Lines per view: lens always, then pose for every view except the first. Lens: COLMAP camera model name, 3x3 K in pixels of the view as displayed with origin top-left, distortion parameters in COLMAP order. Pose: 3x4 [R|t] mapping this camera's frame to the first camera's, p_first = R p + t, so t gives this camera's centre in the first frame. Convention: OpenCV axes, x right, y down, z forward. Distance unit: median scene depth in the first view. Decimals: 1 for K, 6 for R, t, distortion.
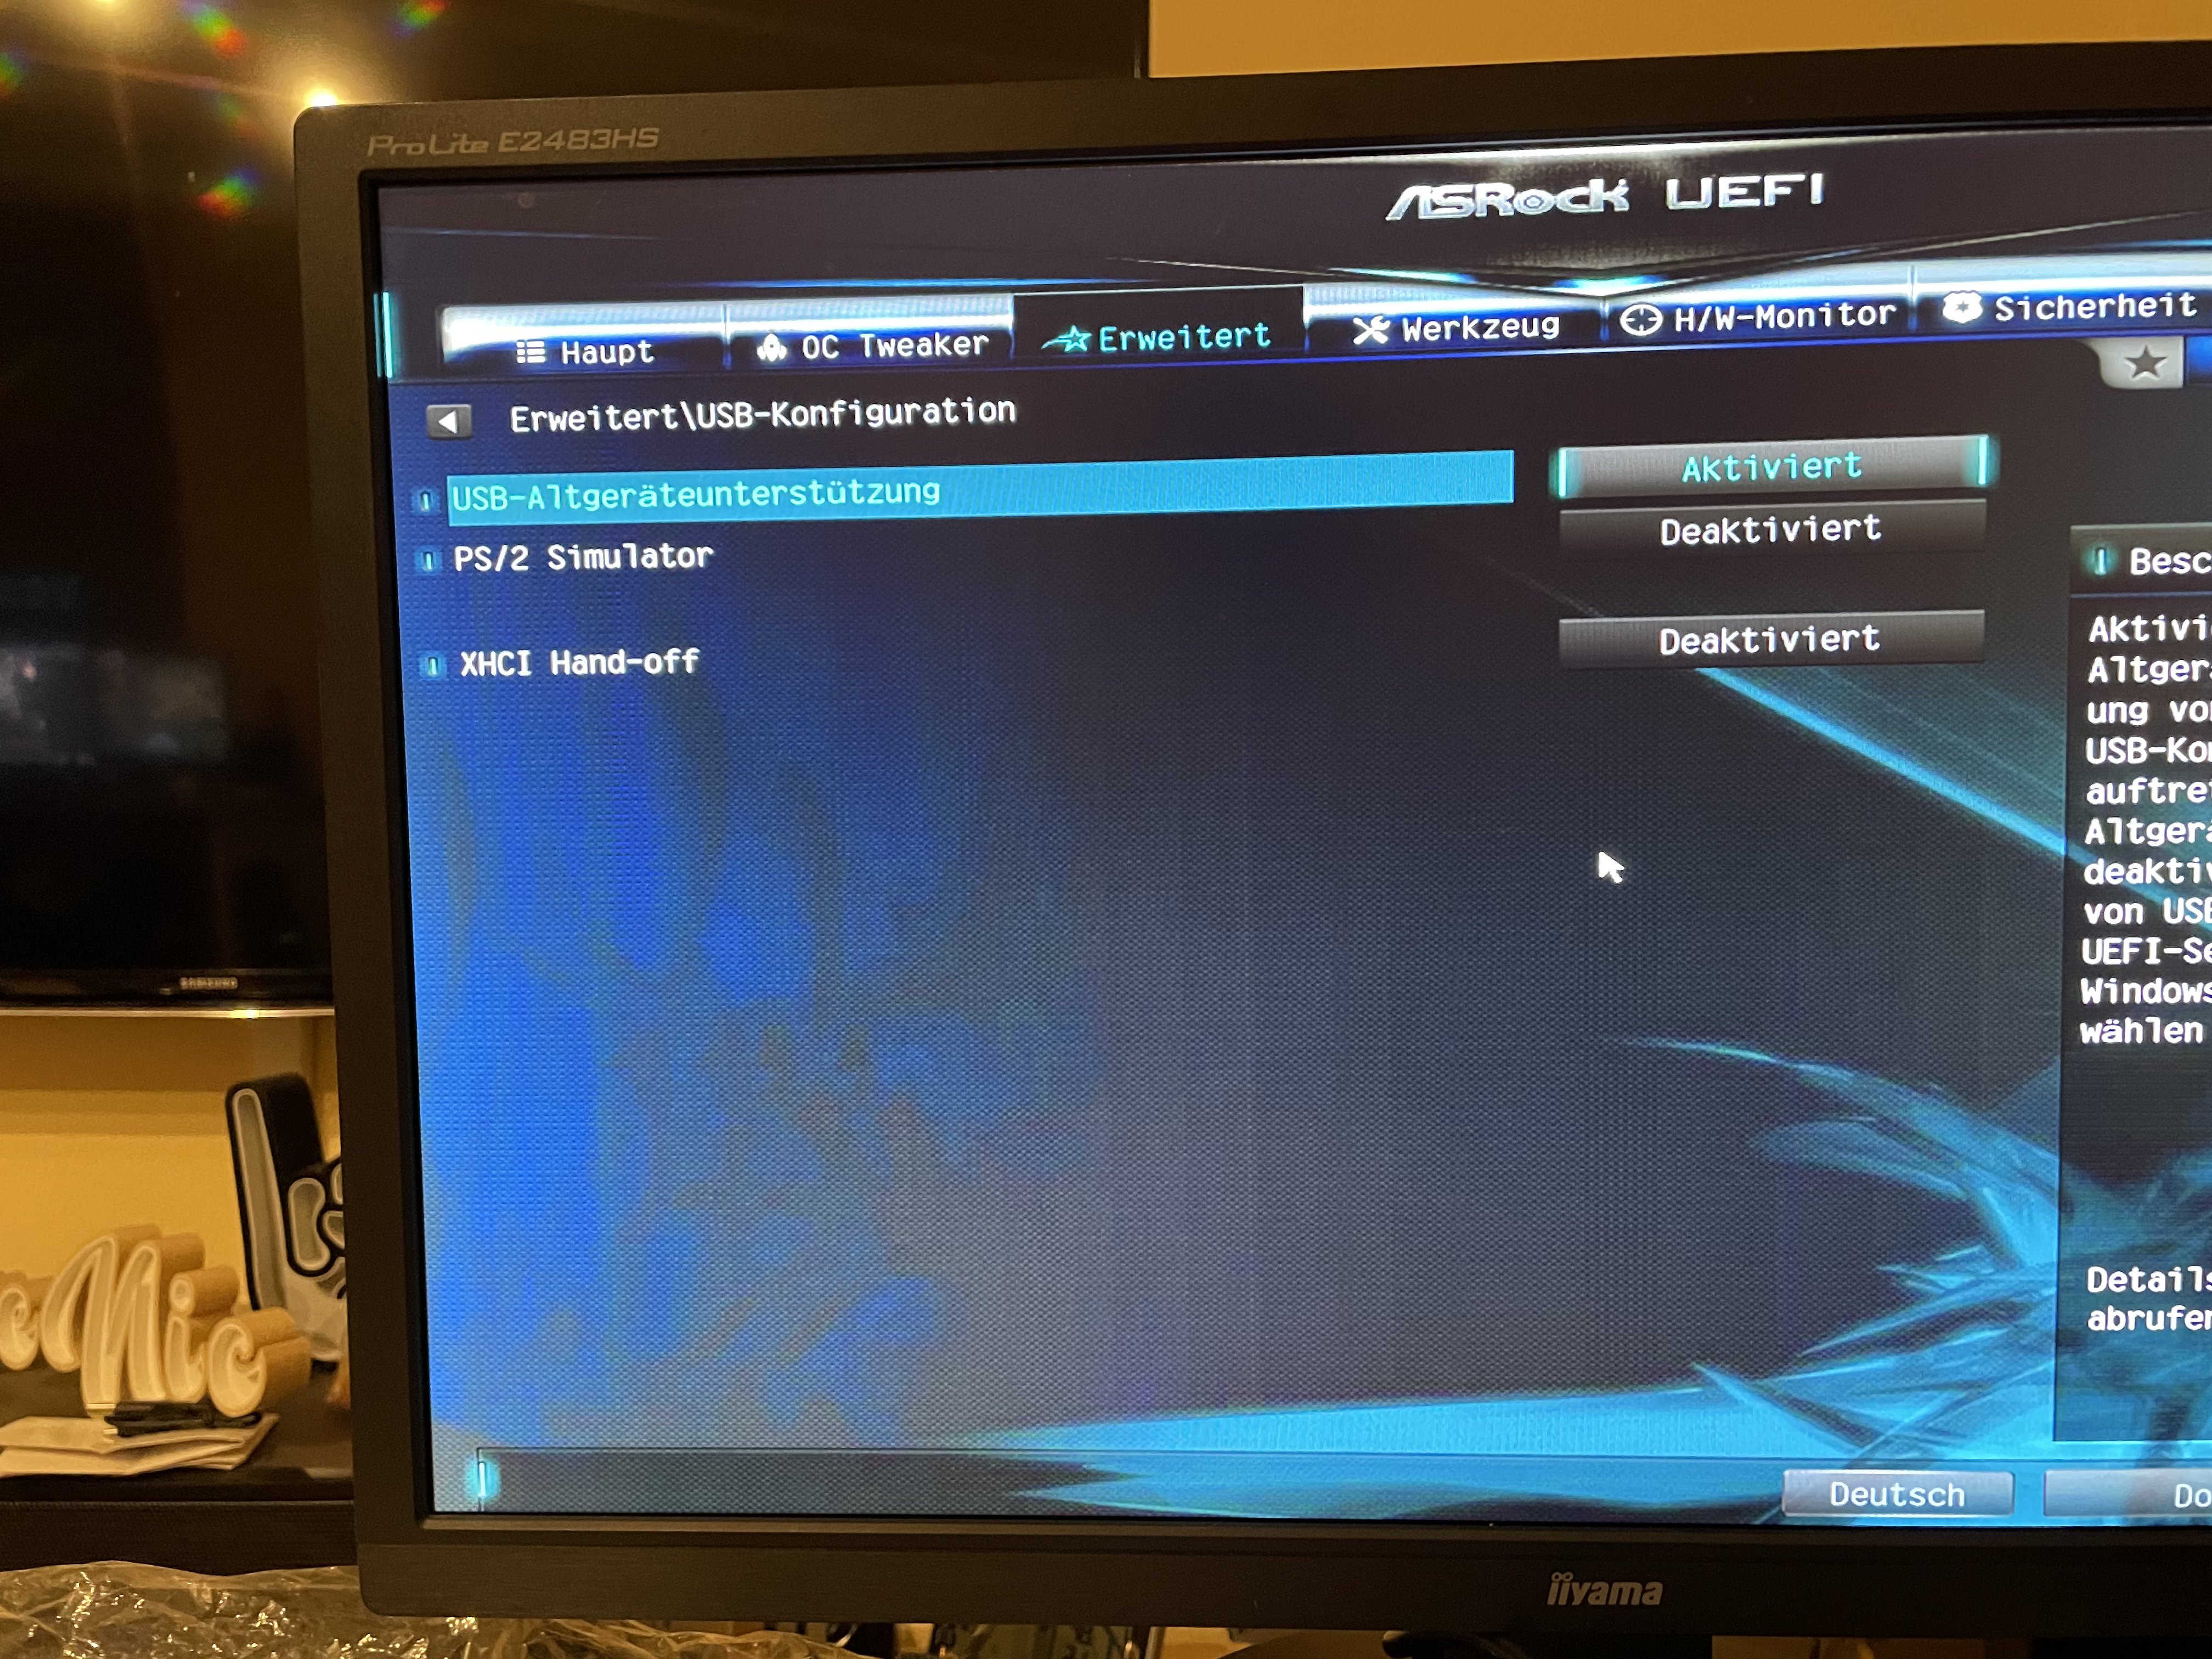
lens RADIAL K [[1689.6, 0, 1108.0], [0, 1689.6, 805.9], [0, 0, 1]] dist [0.079634, -0.112497]
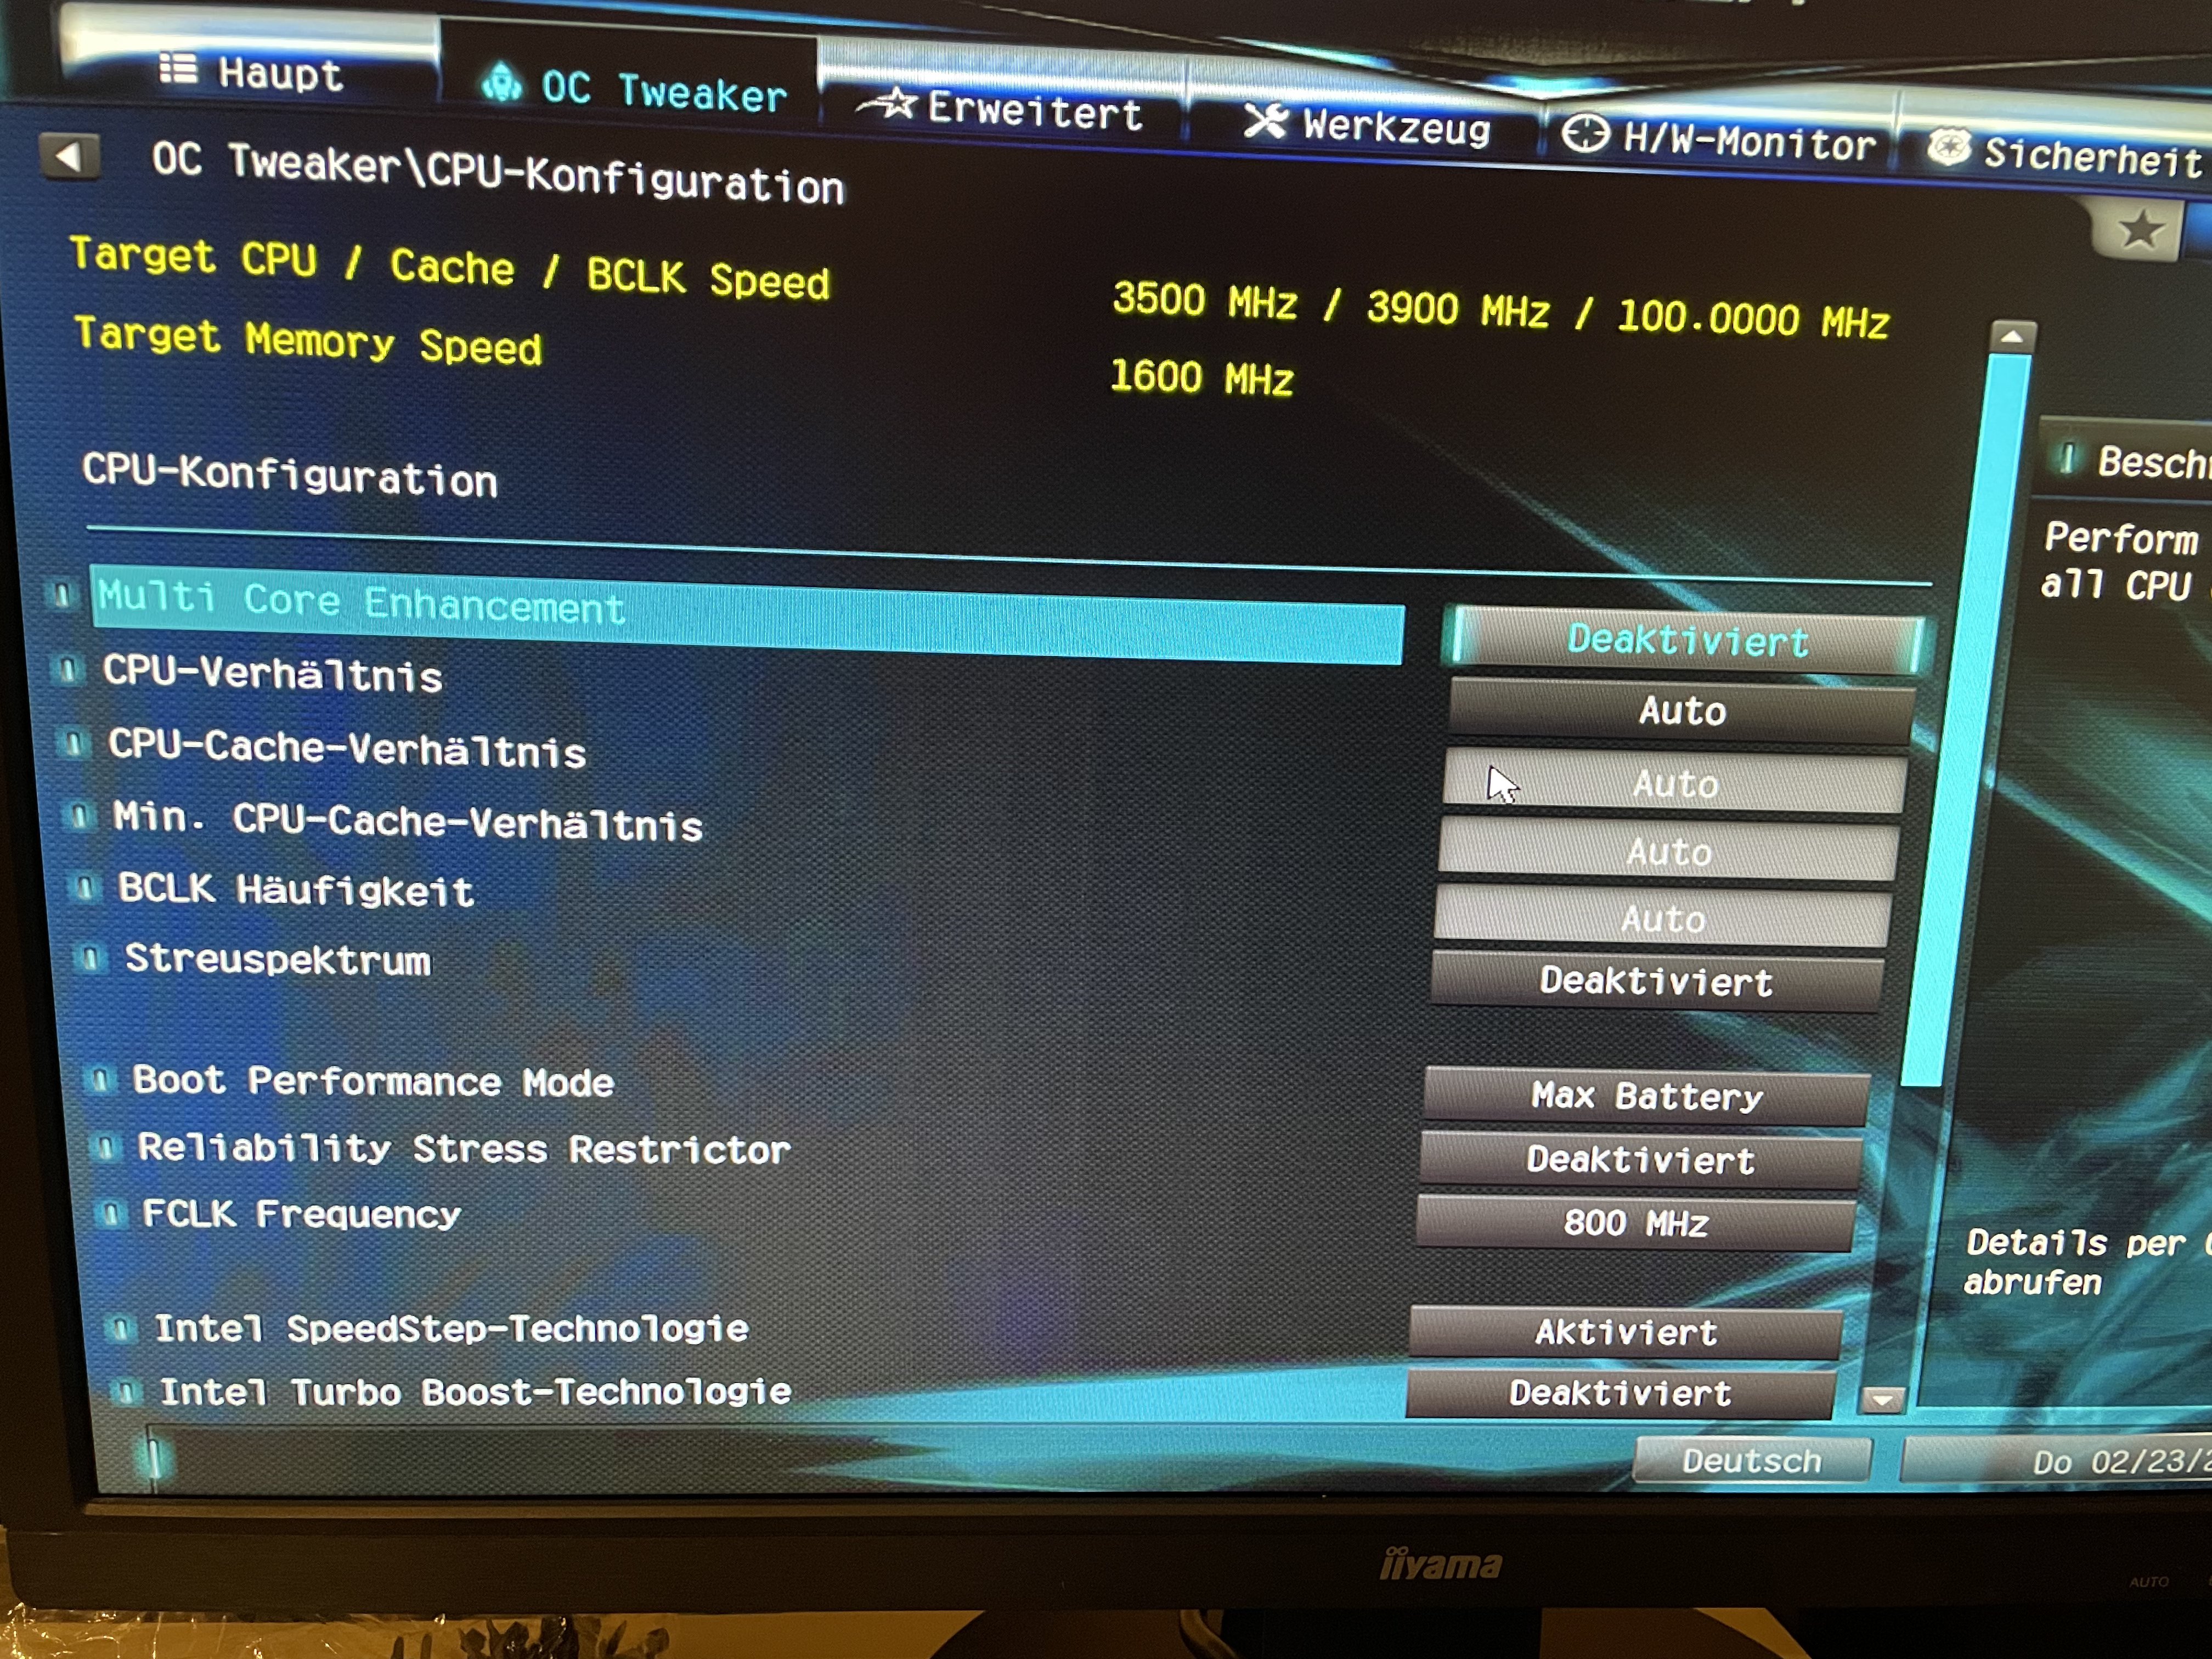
lens RADIAL K [[1689.6, 0, 1118.9], [0, 1689.6, 819.5], [0, 0, 1]] dist [0.079634, -0.112497]
pose [[0.992378, 0.027152, 0.120205, -0.003804], [-0.041147, 0.992452, 0.115528, -0.039004], [-0.116161, -0.119594, 0.986004, 0.161933]]
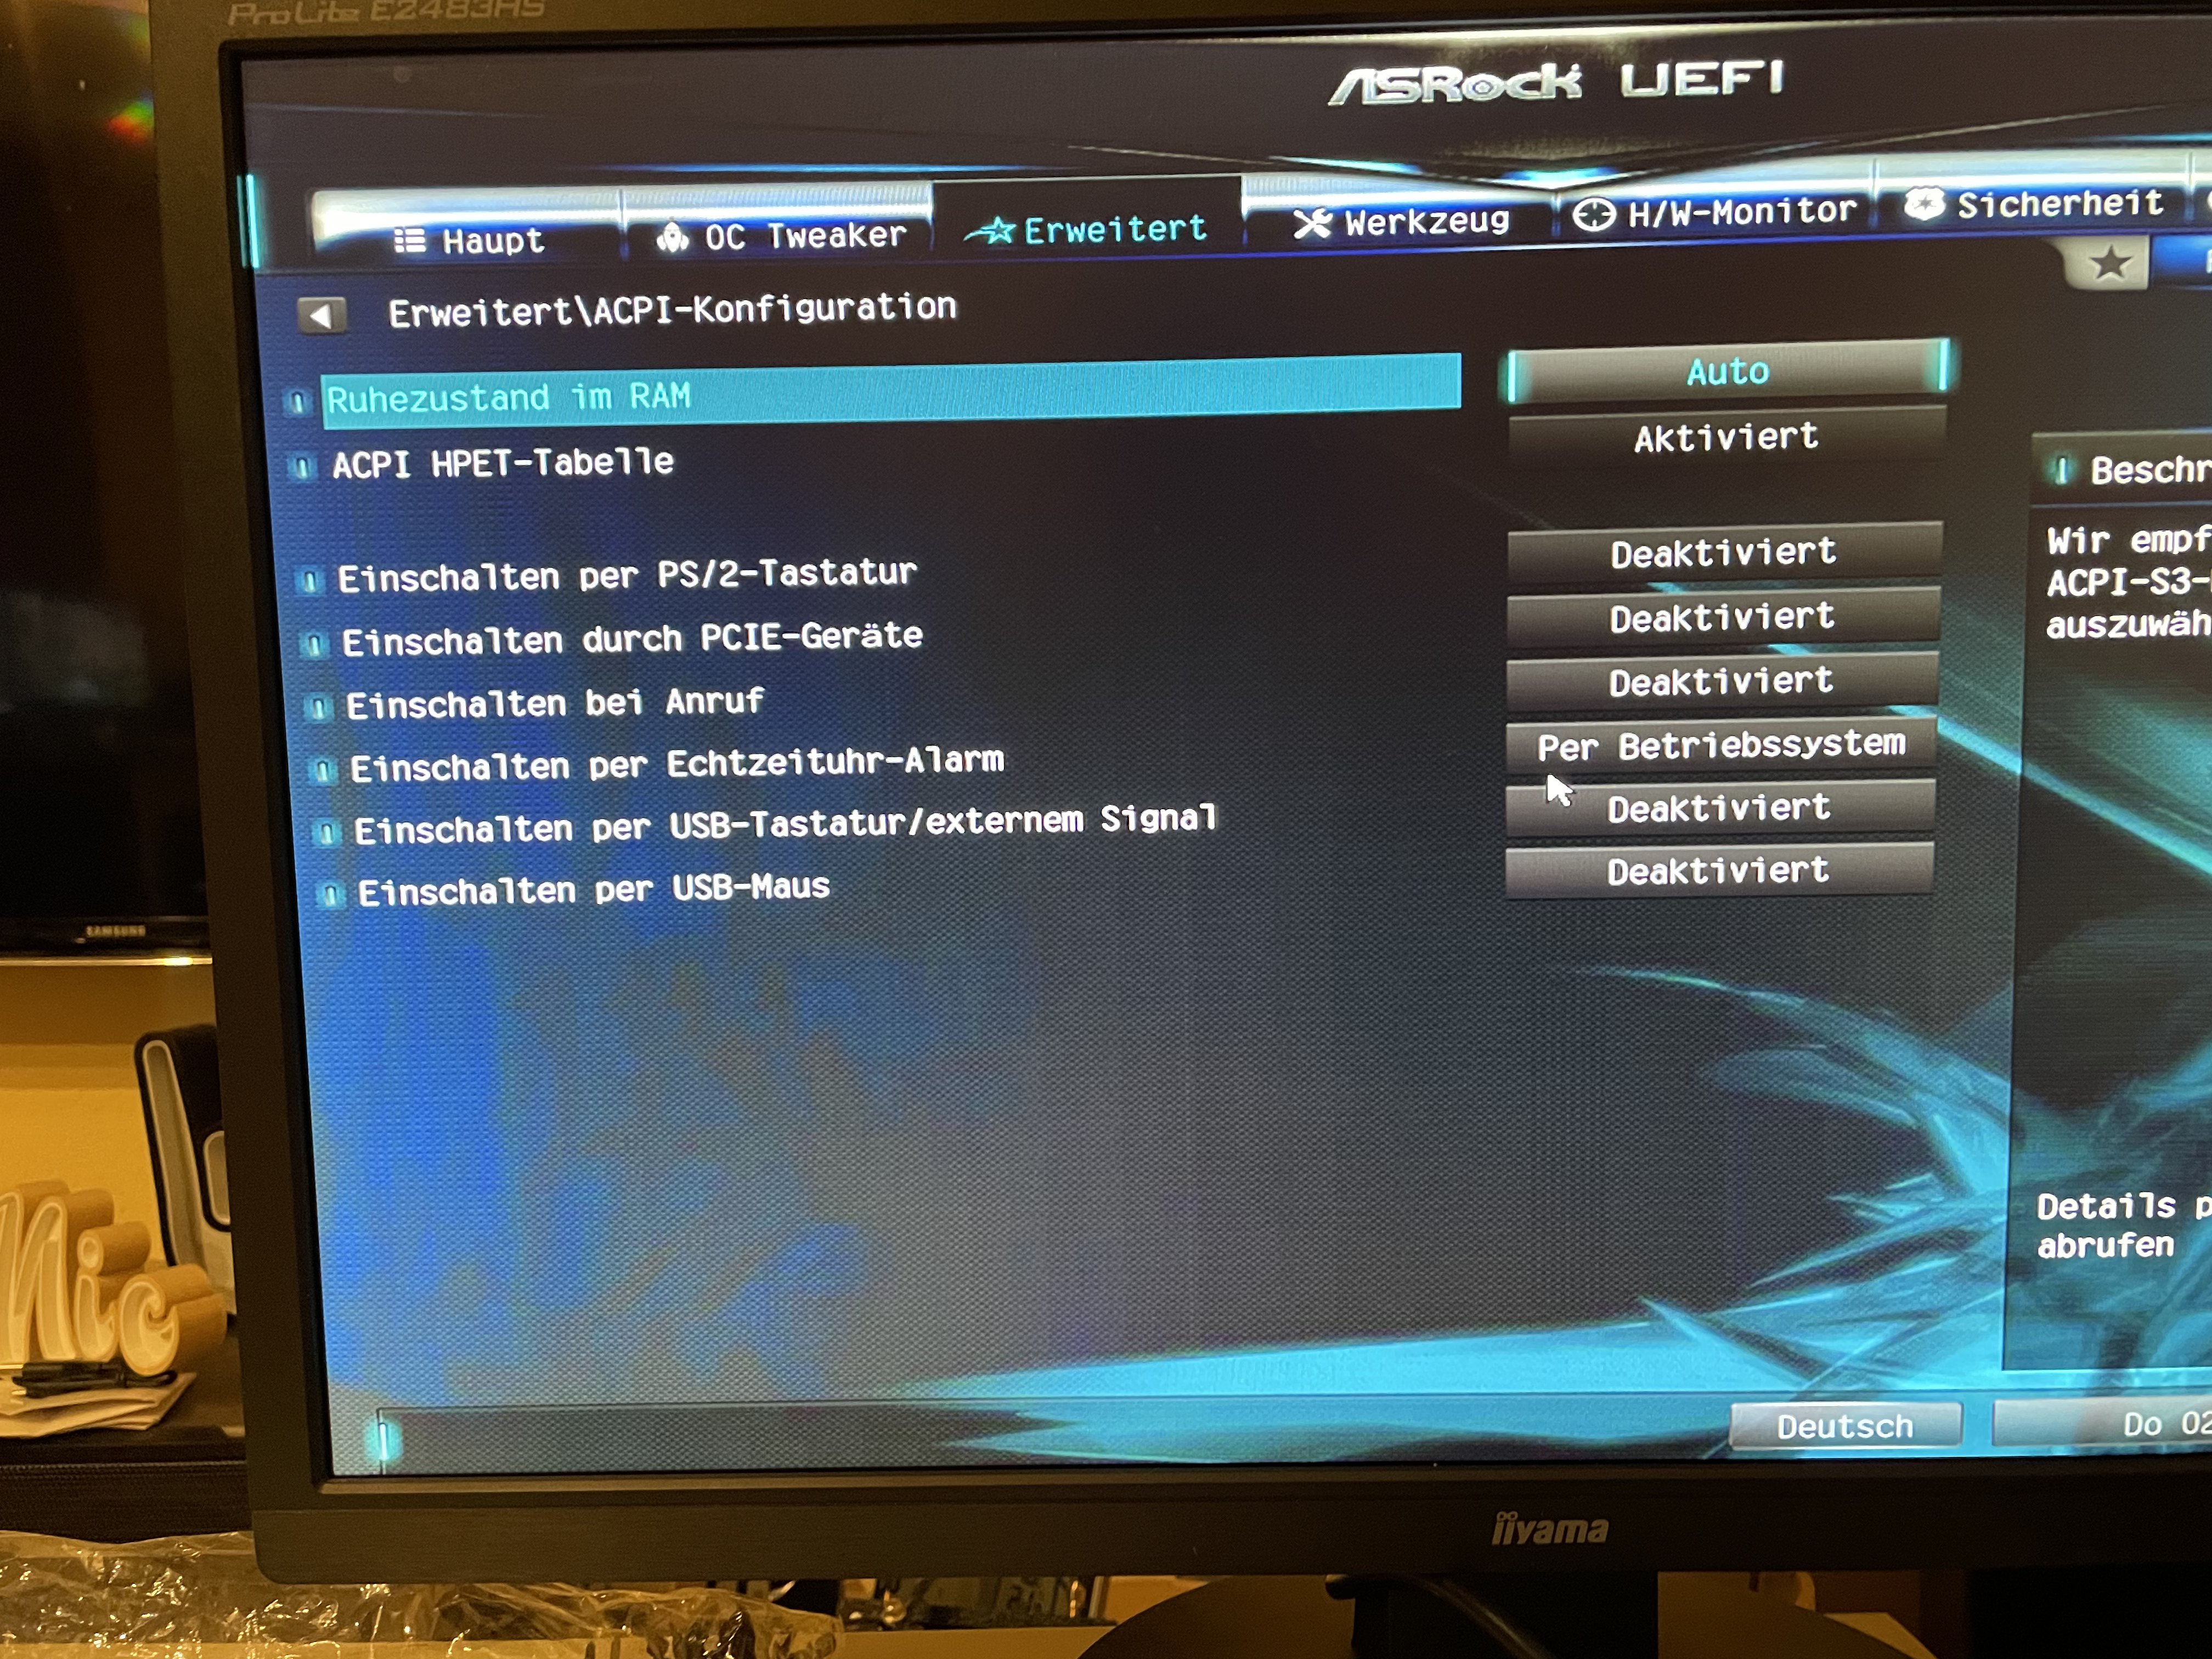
lens RADIAL K [[1689.6, 0, 1129.4], [0, 1689.6, 806.5], [0, 0, 1]] dist [0.079634, -0.112497]
pose [[0.999104, -0.005716, 0.041932, 0.011190], [0.004326, 0.999440, 0.033169, 0.012063], [-0.042099, -0.032958, 0.998570, 0.047807]]
